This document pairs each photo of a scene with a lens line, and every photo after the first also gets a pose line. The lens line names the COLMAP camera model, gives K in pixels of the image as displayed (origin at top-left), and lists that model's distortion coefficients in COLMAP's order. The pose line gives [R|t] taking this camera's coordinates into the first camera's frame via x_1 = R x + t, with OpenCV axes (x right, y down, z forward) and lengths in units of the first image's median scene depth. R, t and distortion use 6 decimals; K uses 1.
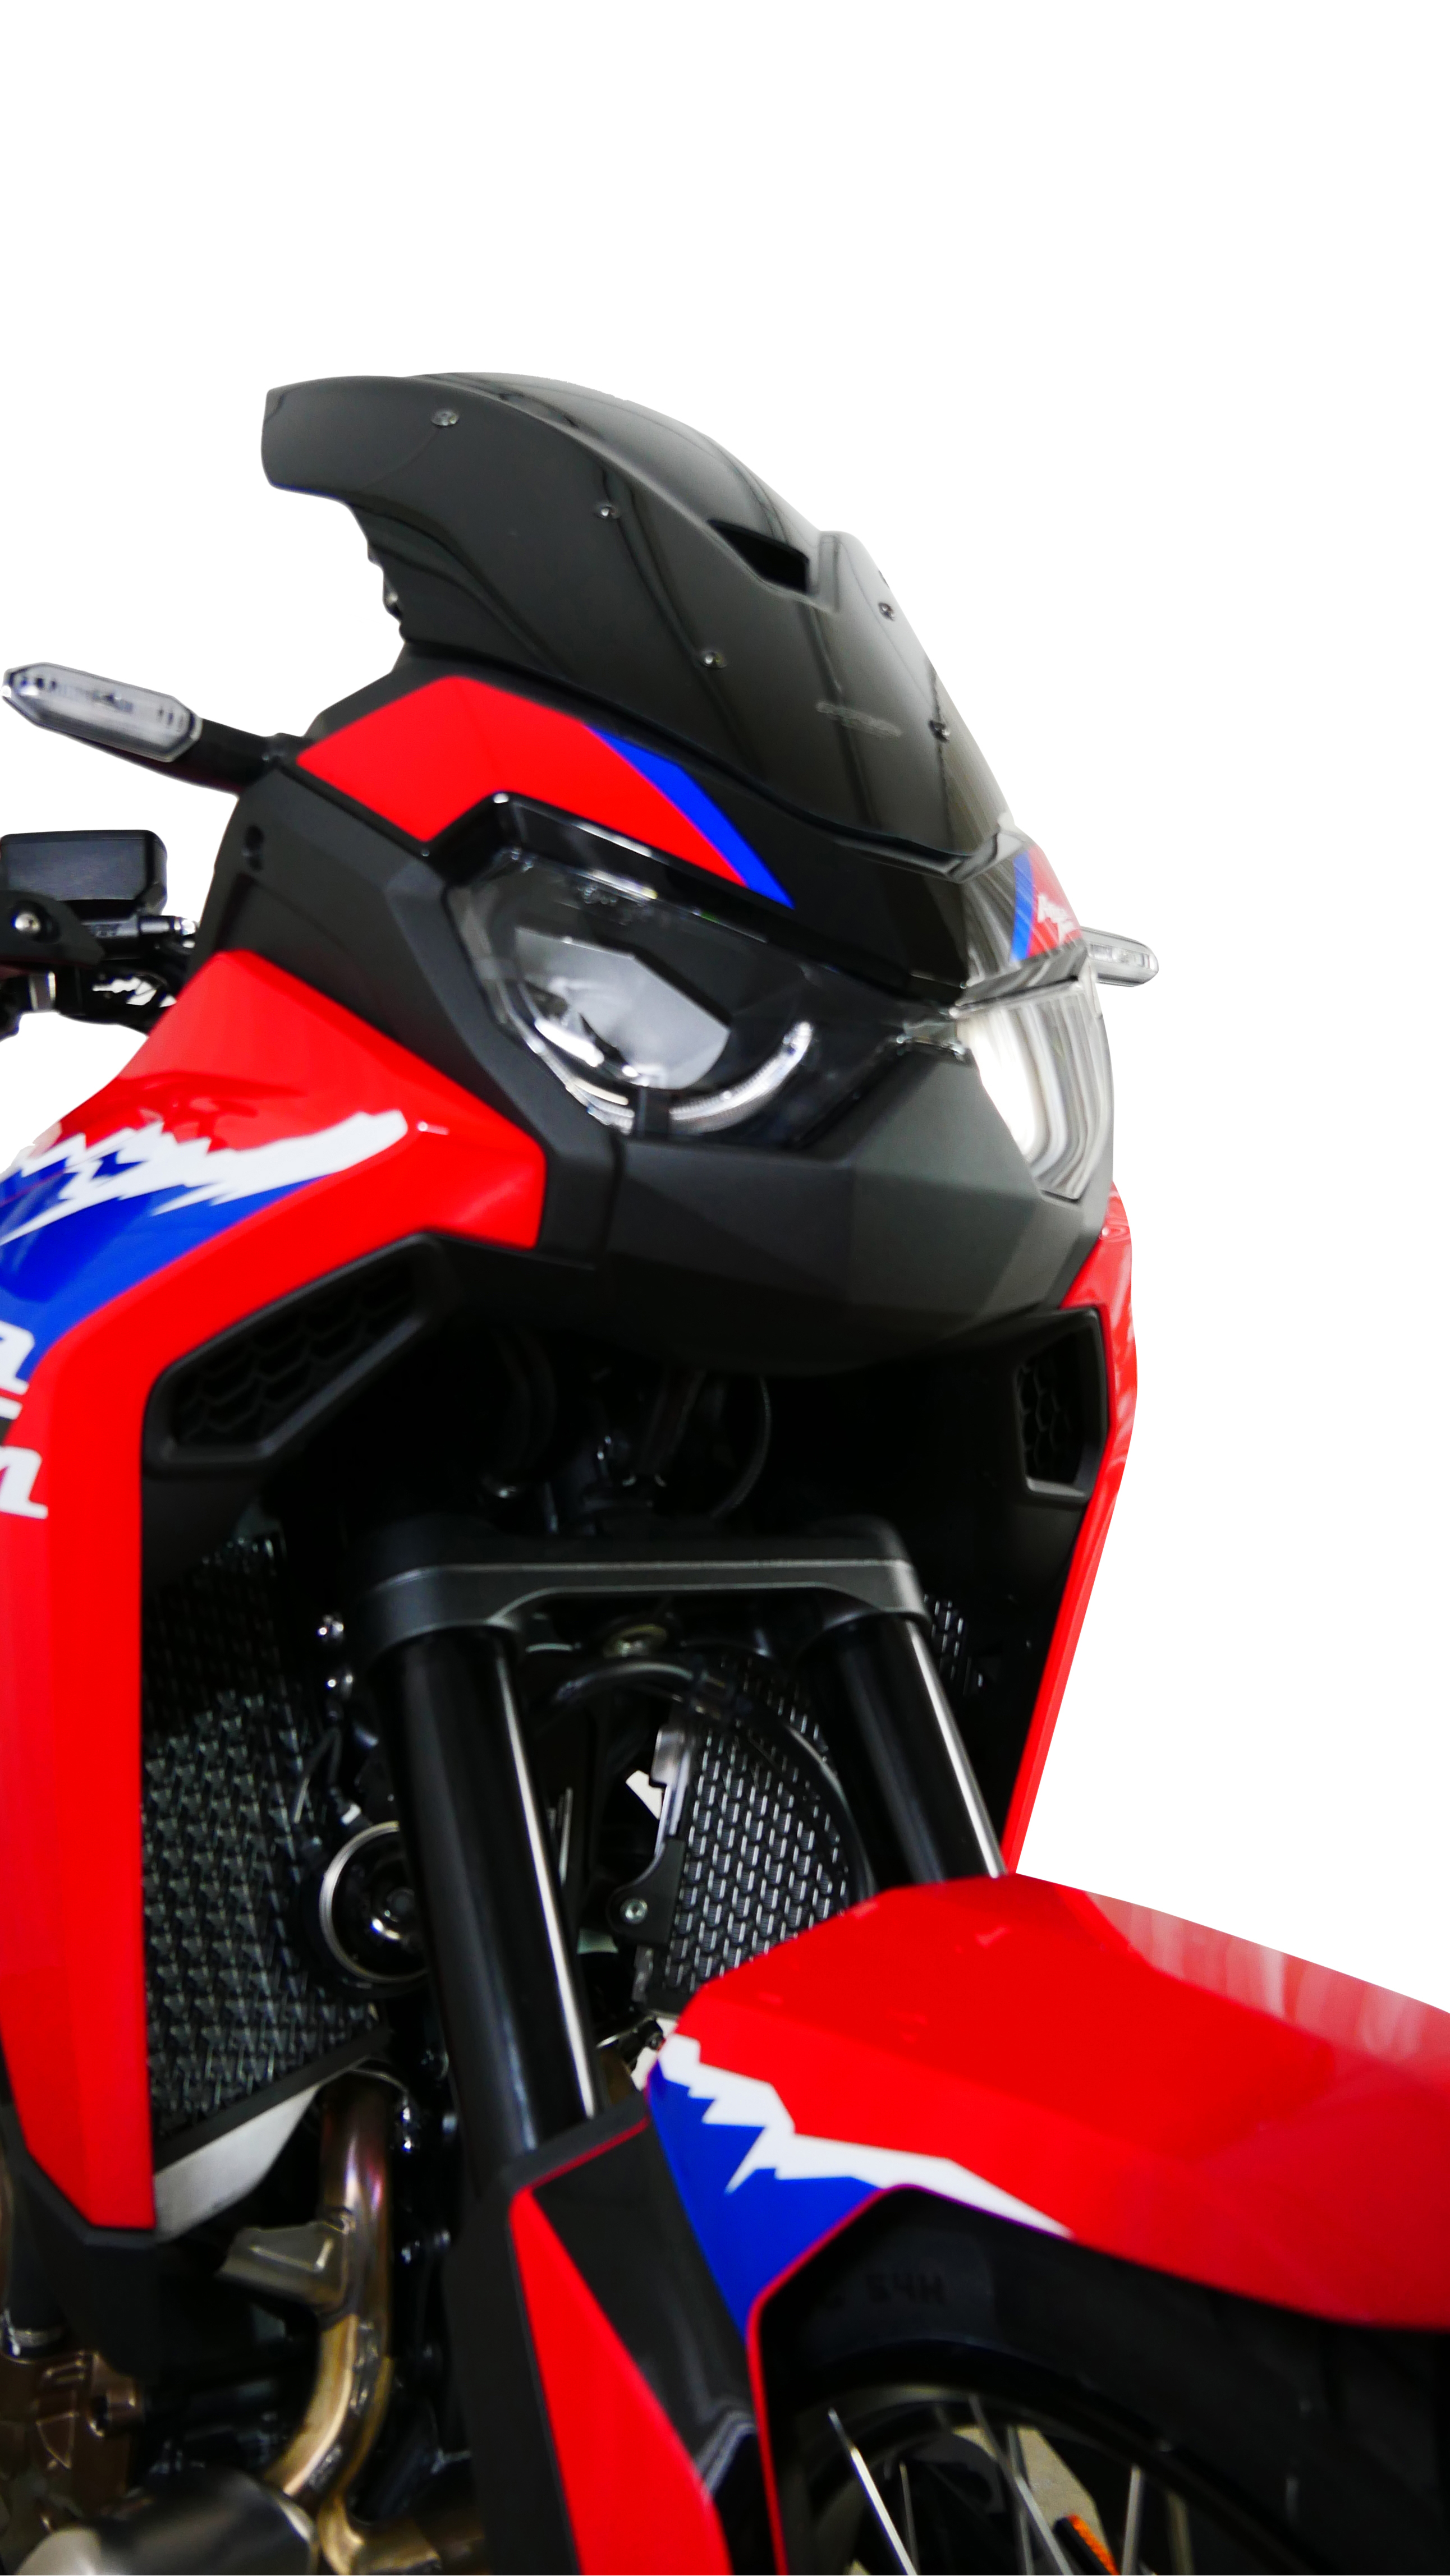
lens RADIAL K [[1913.5, 0, 710.7], [0, 1913.5, 1288.6], [0, 0, 1]] dist [-0.000103, 0.000504]
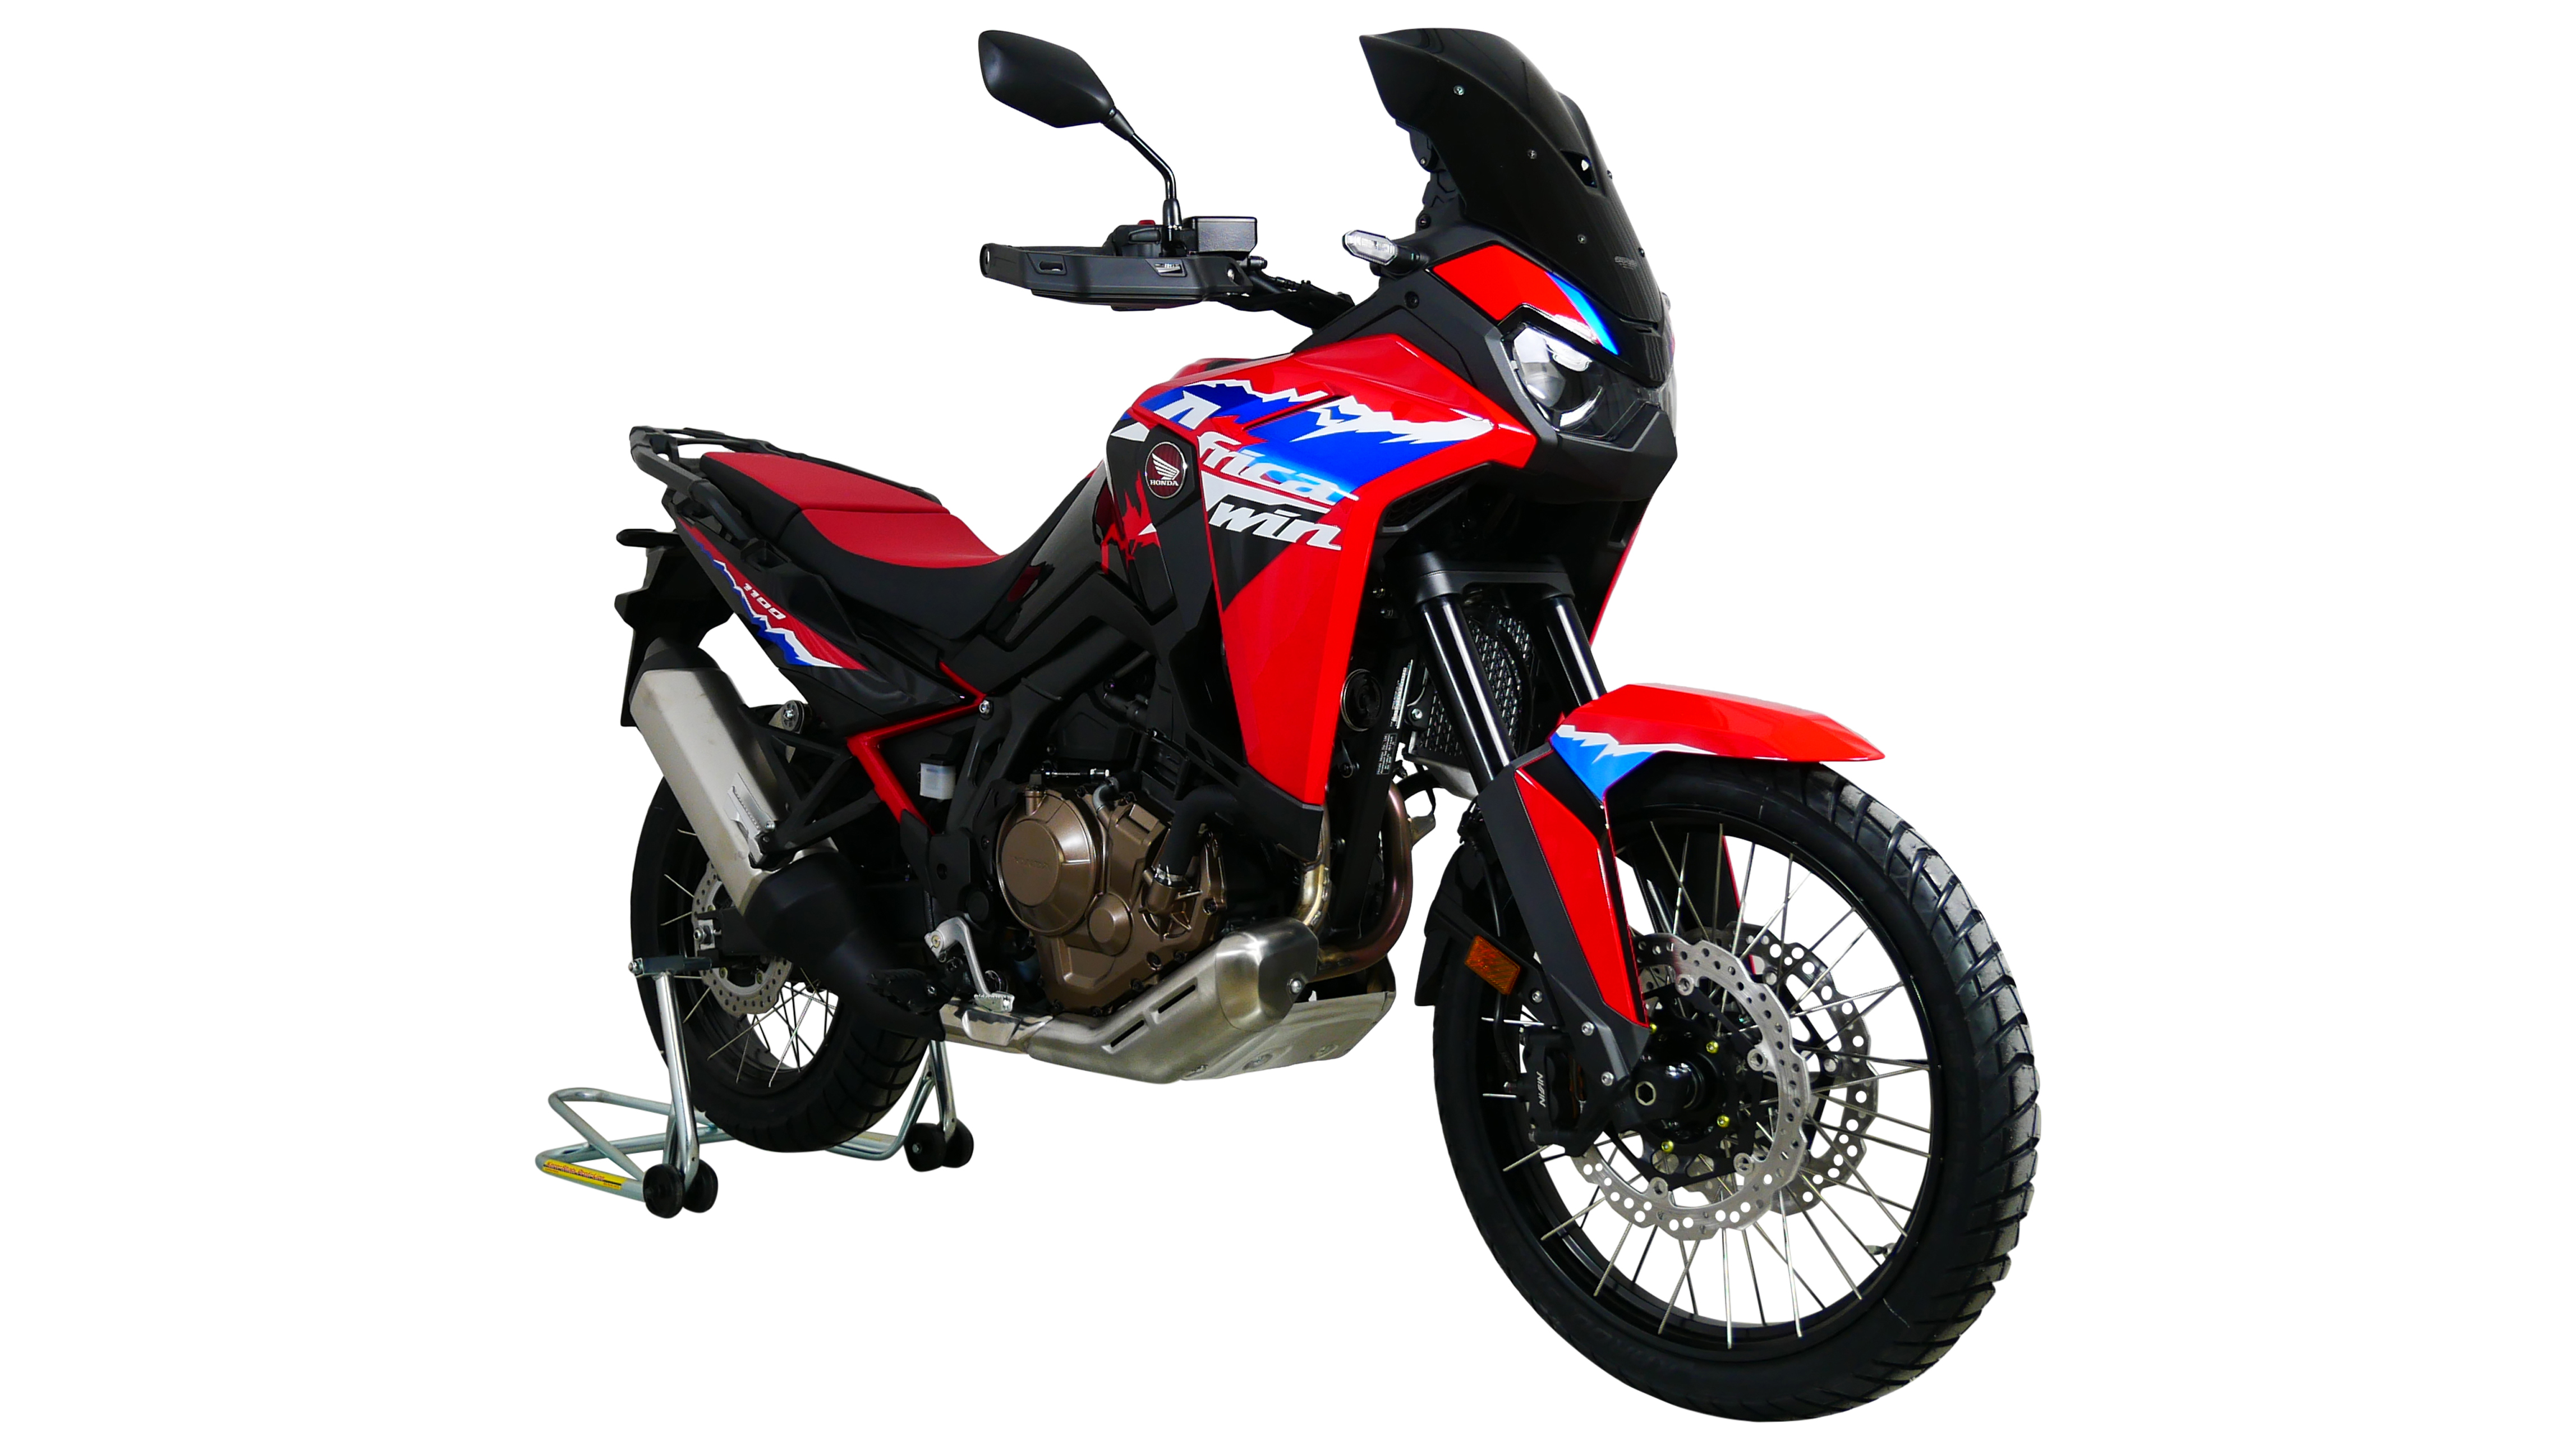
lens RADIAL K [[2177.3, 0, 1293.0], [0, 2177.3, 715.7], [0, 0, 1]] dist [0.014666, 0.000037]
pose [[0.957126, 0.026024, 0.288501, -1.331270], [-0.091908, 0.971779, 0.217254, -0.332276], [-0.274705, -0.234455, 0.932506, -2.011801]]
